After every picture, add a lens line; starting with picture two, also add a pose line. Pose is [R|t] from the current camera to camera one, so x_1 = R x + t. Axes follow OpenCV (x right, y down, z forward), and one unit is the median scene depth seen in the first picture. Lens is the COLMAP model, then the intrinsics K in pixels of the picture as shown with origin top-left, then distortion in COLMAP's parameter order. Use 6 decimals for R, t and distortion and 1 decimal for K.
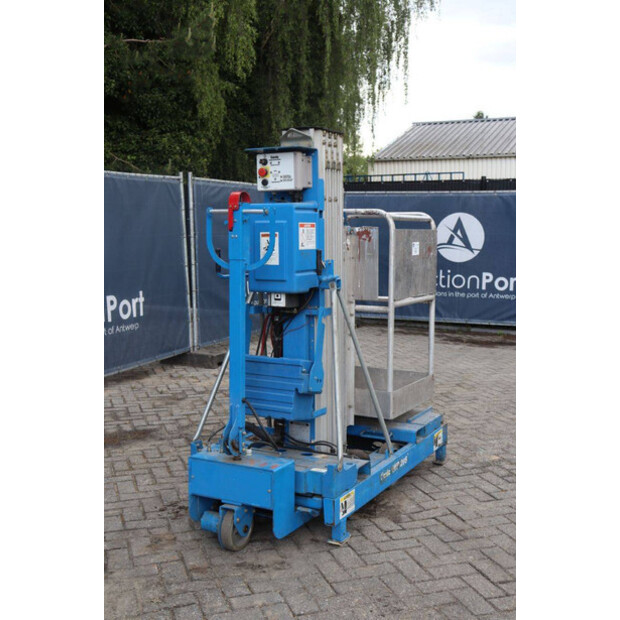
lens RADIAL K [[795.0, 0, 305.0], [0, 795.0, 314.3], [0, 0, 1]] dist [0.049463, 0.000000]
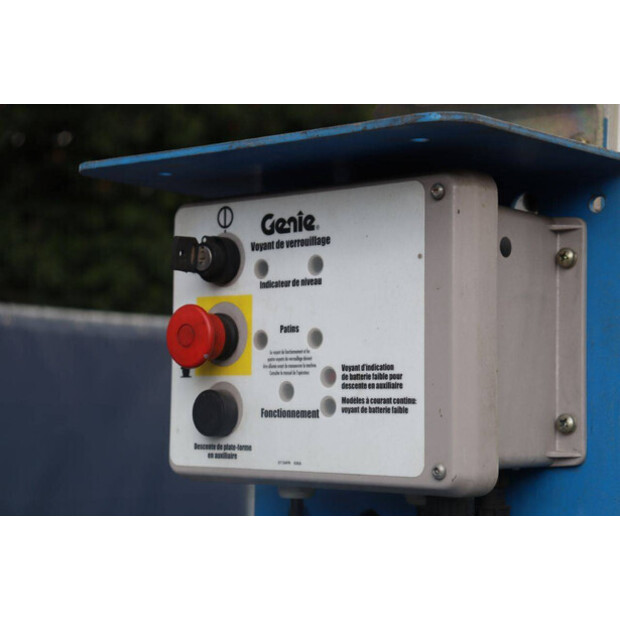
lens RADIAL K [[1470.6, 0, 310.2], [0, 1470.6, 307.3], [0, 0, 1]] dist [0.399134, 0.000000]
pose [[0.978294, 0.018647, -0.206379, 0.013954], [-0.055442, 0.983188, -0.173975, -0.132583], [0.199665, 0.181641, 0.962881, 0.718927]]
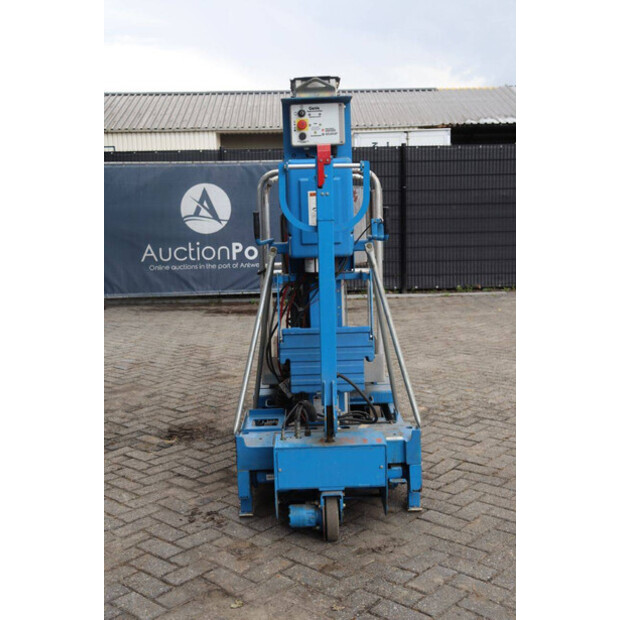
lens RADIAL K [[795.0, 0, 310.2], [0, 795.0, 311.6], [0, 0, 1]] dist [0.049463, 0.000000]
pose [[0.872246, -0.095695, 0.479614, -0.466945], [0.084691, 0.995409, 0.044587, -0.006469], [-0.481679, 0.001728, 0.876346, 0.189930]]
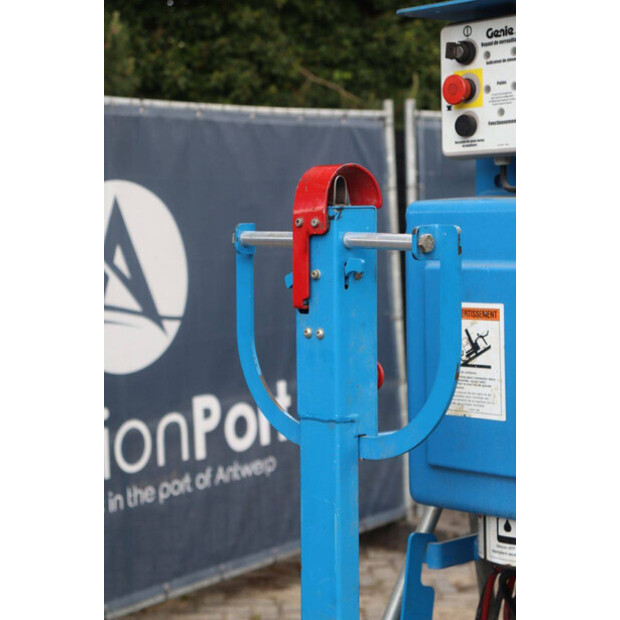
lens RADIAL K [[1470.6, 0, 310.8], [0, 1470.6, 313.0], [0, 0, 1]] dist [0.399134, 0.000000]
pose [[0.963868, 0.006298, -0.266307, 0.035656], [-0.015506, 0.999352, -0.032489, -0.075619], [0.265929, 0.035444, 0.963341, 0.447455]]
